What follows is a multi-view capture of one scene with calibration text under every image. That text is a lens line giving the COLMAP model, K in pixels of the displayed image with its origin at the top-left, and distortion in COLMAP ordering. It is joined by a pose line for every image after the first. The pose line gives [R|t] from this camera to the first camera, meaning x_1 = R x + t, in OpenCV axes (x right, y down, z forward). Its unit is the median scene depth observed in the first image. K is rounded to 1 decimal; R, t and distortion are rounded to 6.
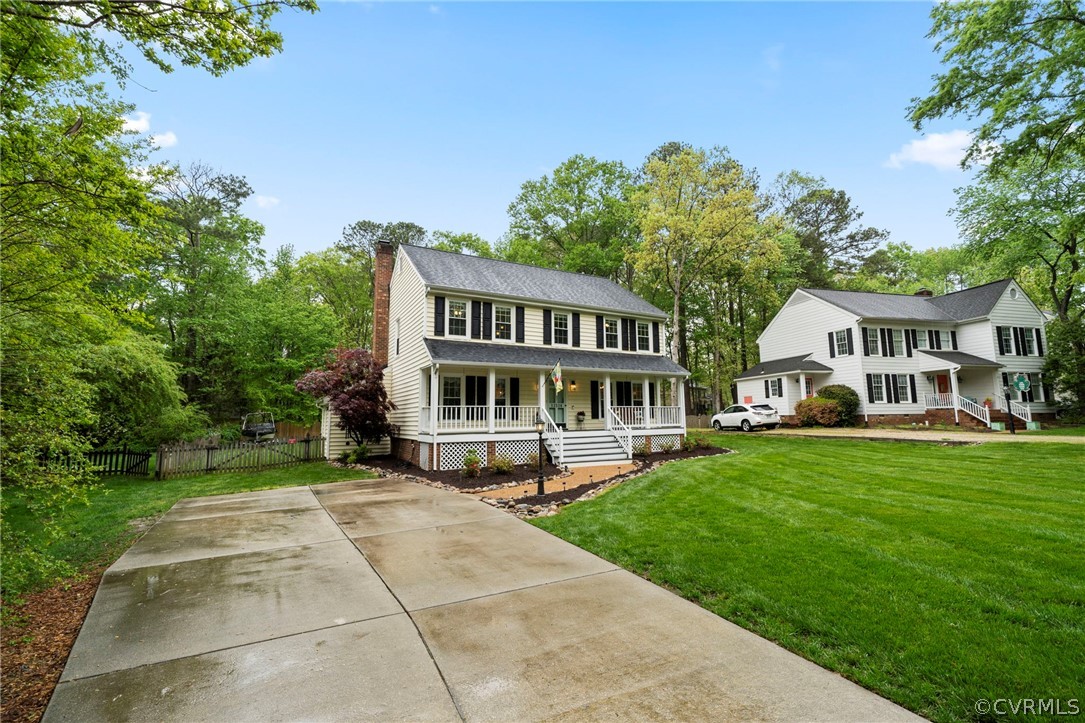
lens RADIAL K [[396.3, 0, 544.6], [0, 396.3, 354.9], [0, 0, 1]] dist [-0.000755, -0.000086]
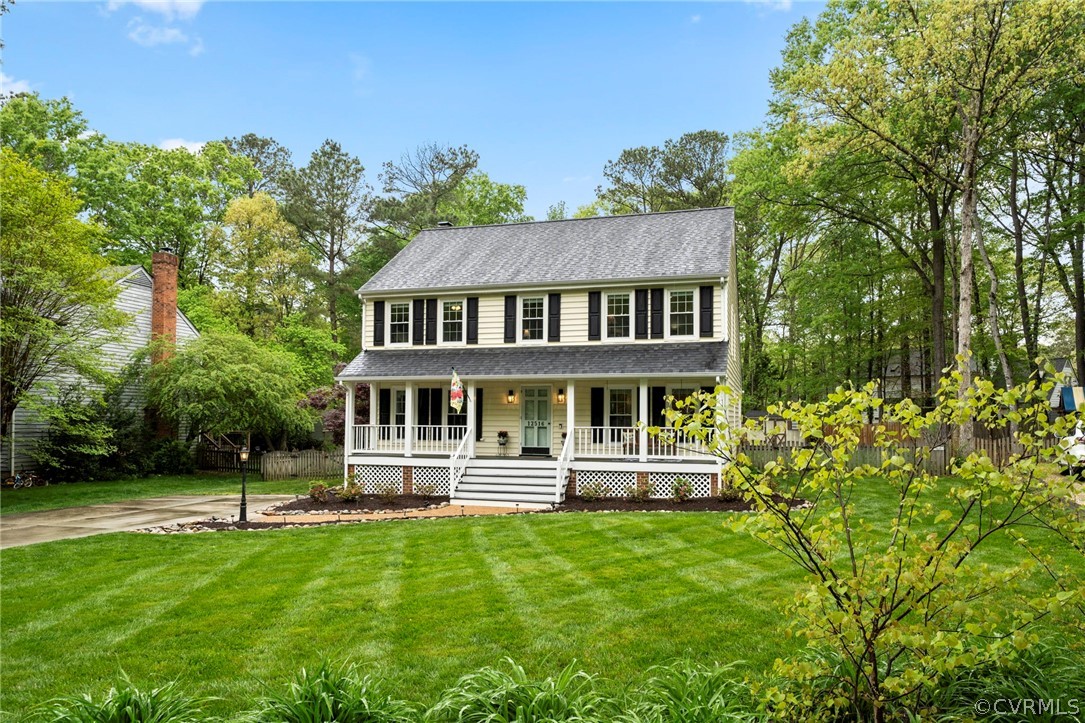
lens RADIAL K [[493.0, 0, 542.8], [0, 493.0, 391.4], [0, 0, 1]] dist [-0.000317, -0.000045]
pose [[0.799134, -0.037751, -0.599967, 0.591751], [0.071970, 0.996856, 0.033138, 0.037752], [0.596830, -0.069662, 0.799338, 0.284168]]
